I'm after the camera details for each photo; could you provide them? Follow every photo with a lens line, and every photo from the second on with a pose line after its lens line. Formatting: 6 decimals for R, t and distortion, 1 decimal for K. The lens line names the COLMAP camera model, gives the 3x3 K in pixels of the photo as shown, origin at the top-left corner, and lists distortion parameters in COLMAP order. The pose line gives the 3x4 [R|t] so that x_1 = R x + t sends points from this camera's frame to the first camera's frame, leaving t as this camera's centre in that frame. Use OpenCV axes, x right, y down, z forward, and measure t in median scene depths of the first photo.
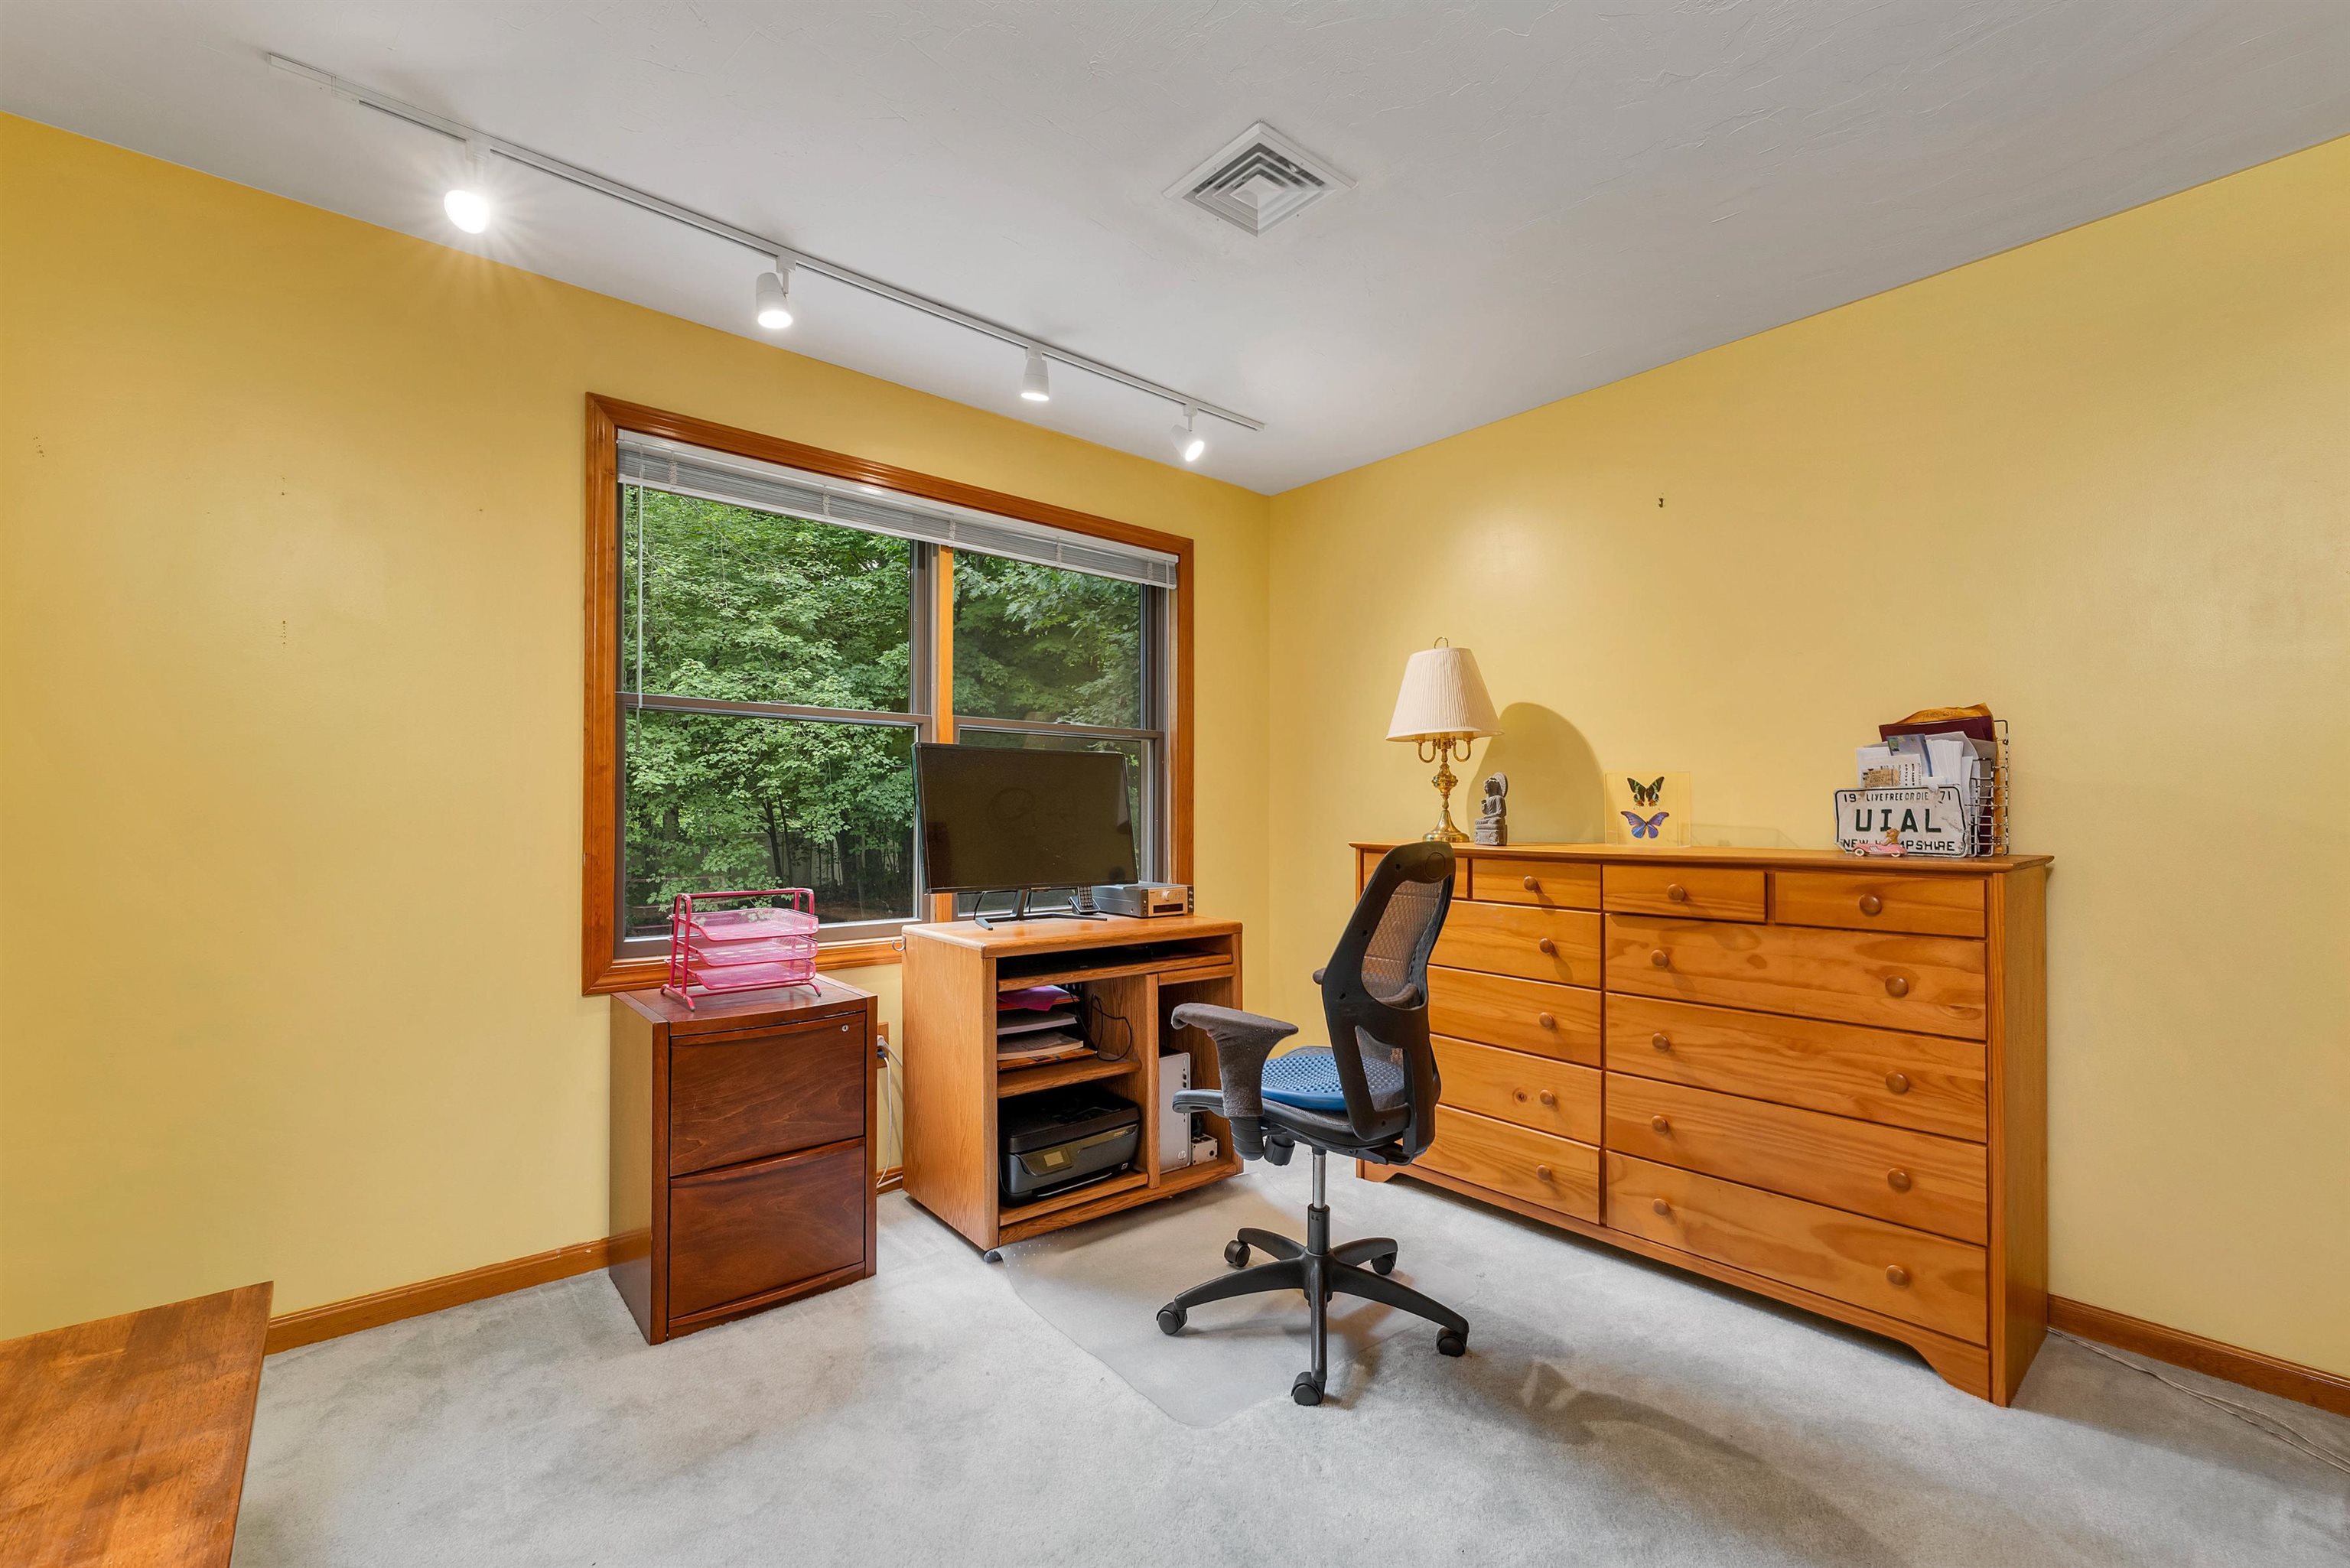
lens RADIAL K [[973.2, 0, 1130.5], [0, 973.2, 806.6], [0, 0, 1]] dist [-0.000480, -0.000023]
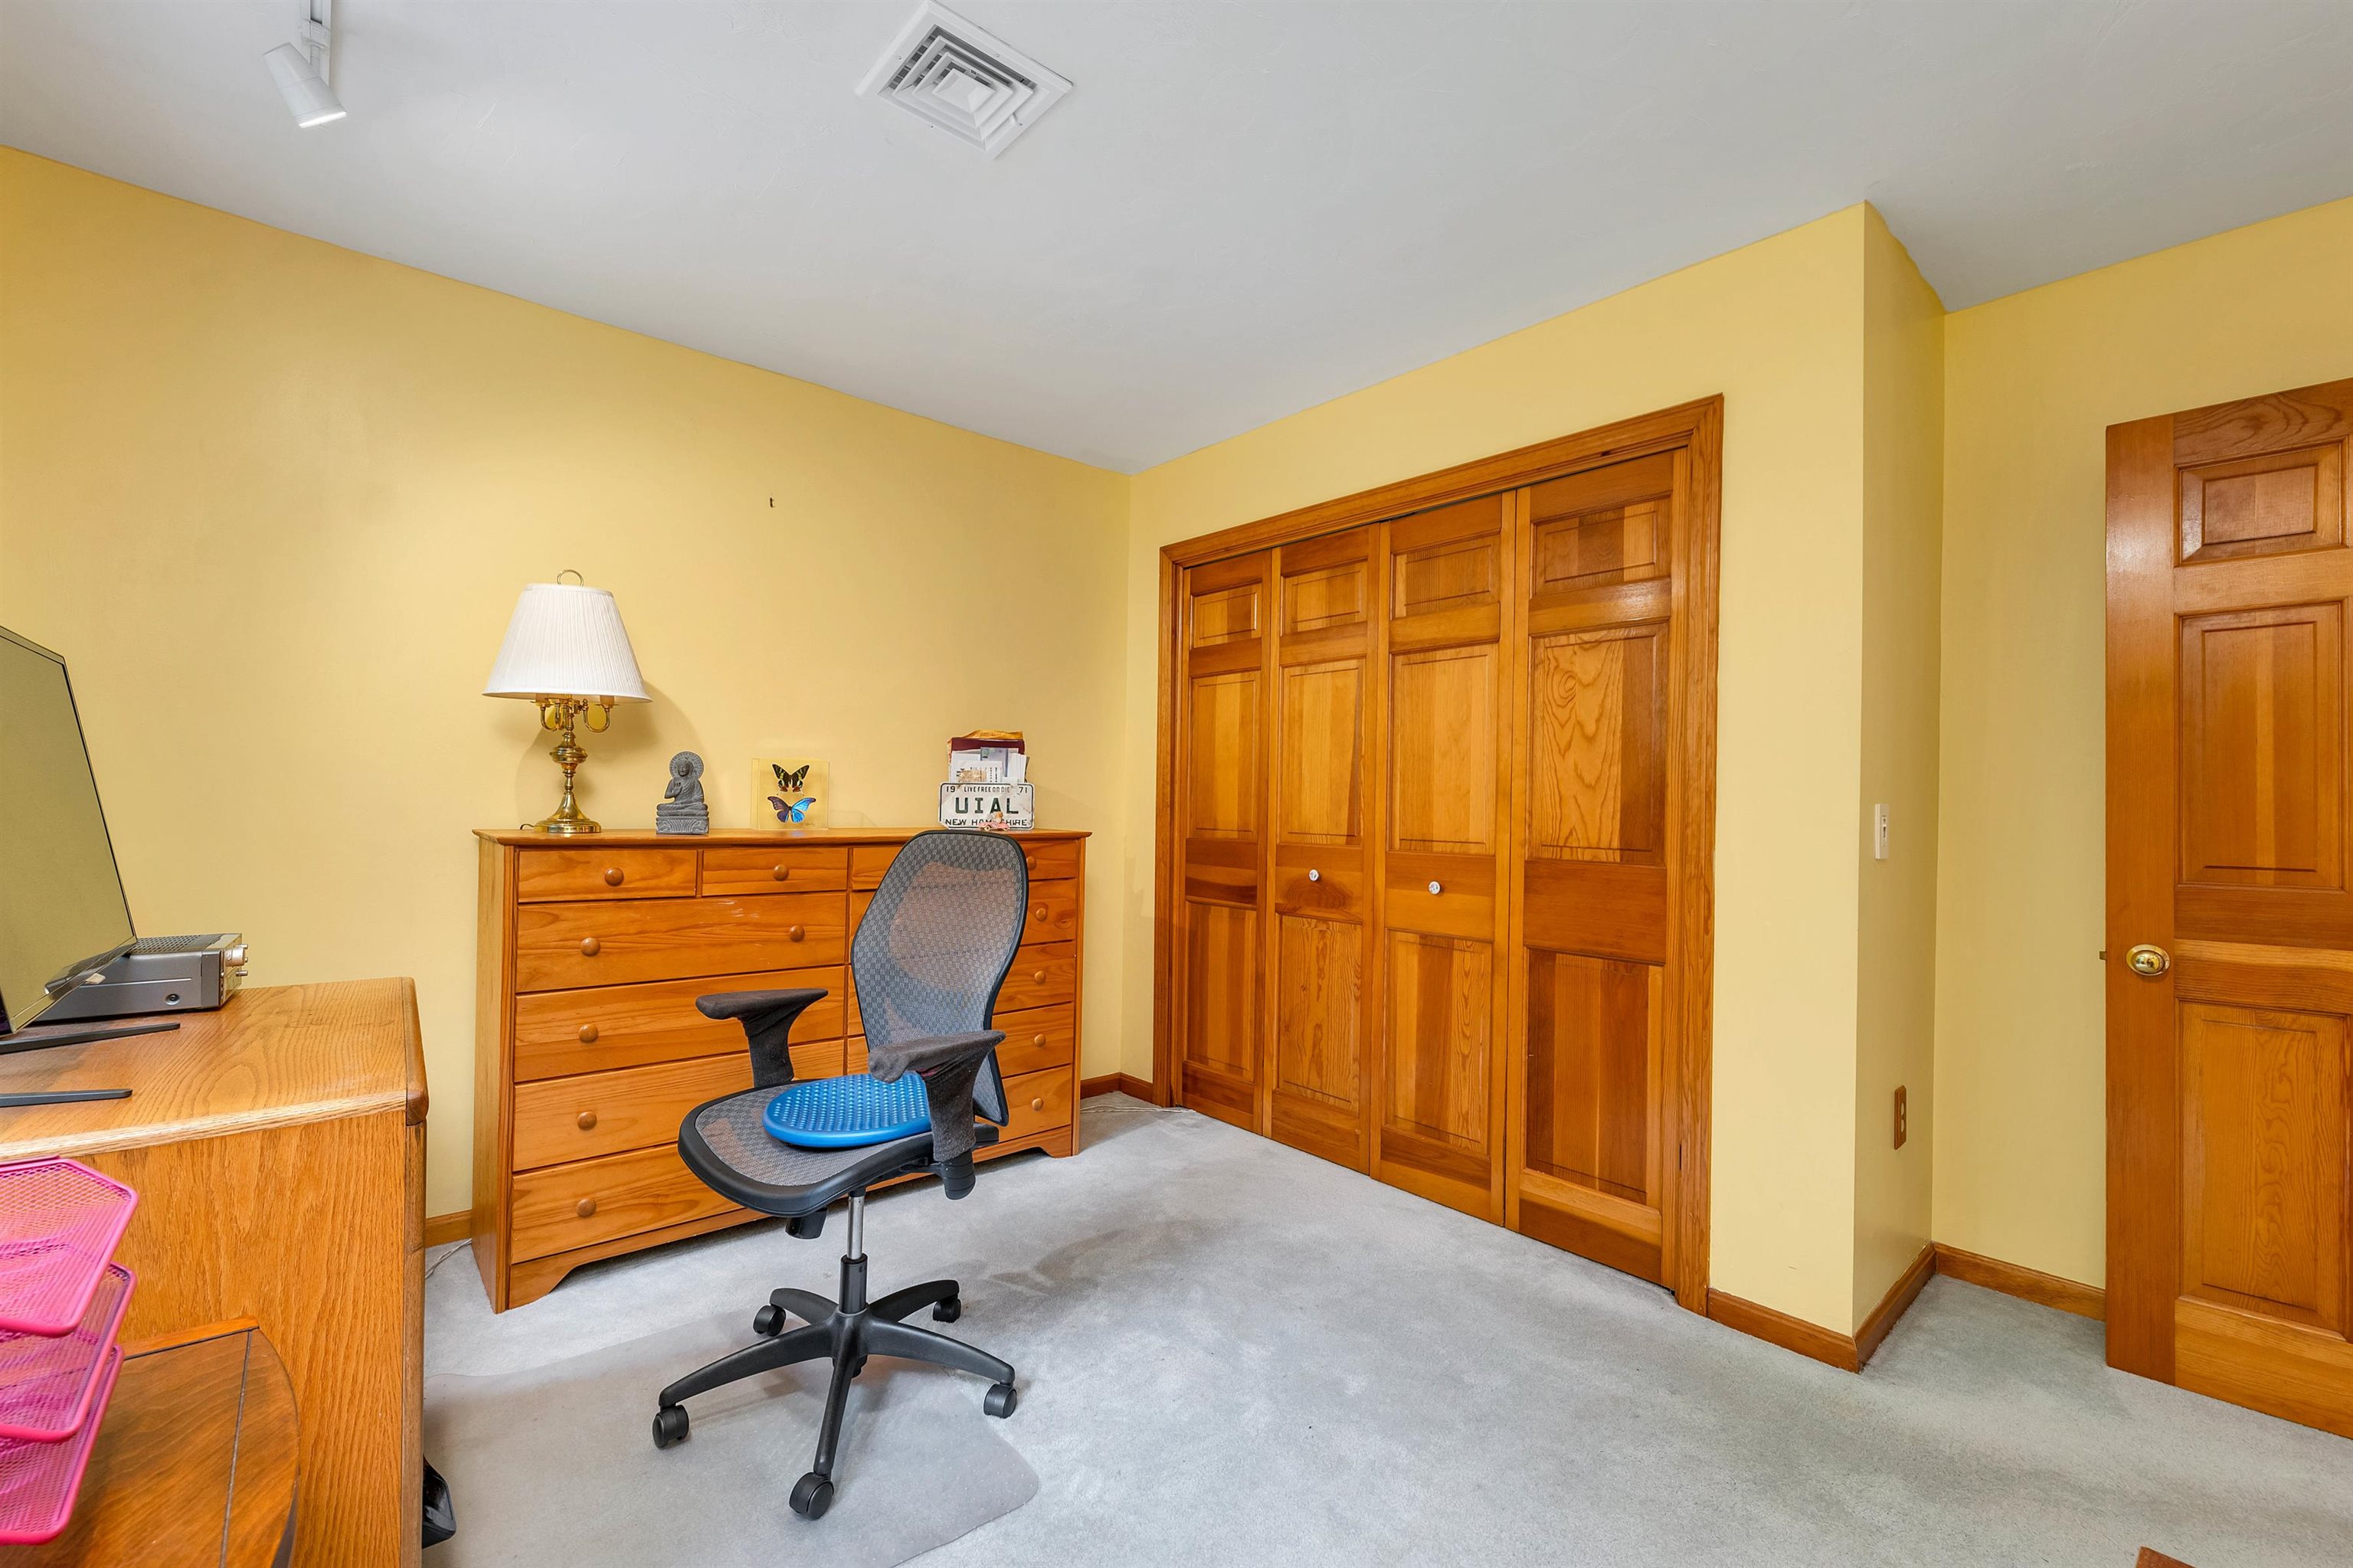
lens RADIAL K [[988.9, 0, 1177.4], [0, 988.9, 796.4], [0, 0, 1]] dist [-0.000256, -0.013369]
pose [[-0.033913, 0.004998, 0.999412, -0.672523], [-0.020374, 0.999776, -0.005691, 0.002798], [-0.999217, -0.020556, -0.033804, 0.731969]]
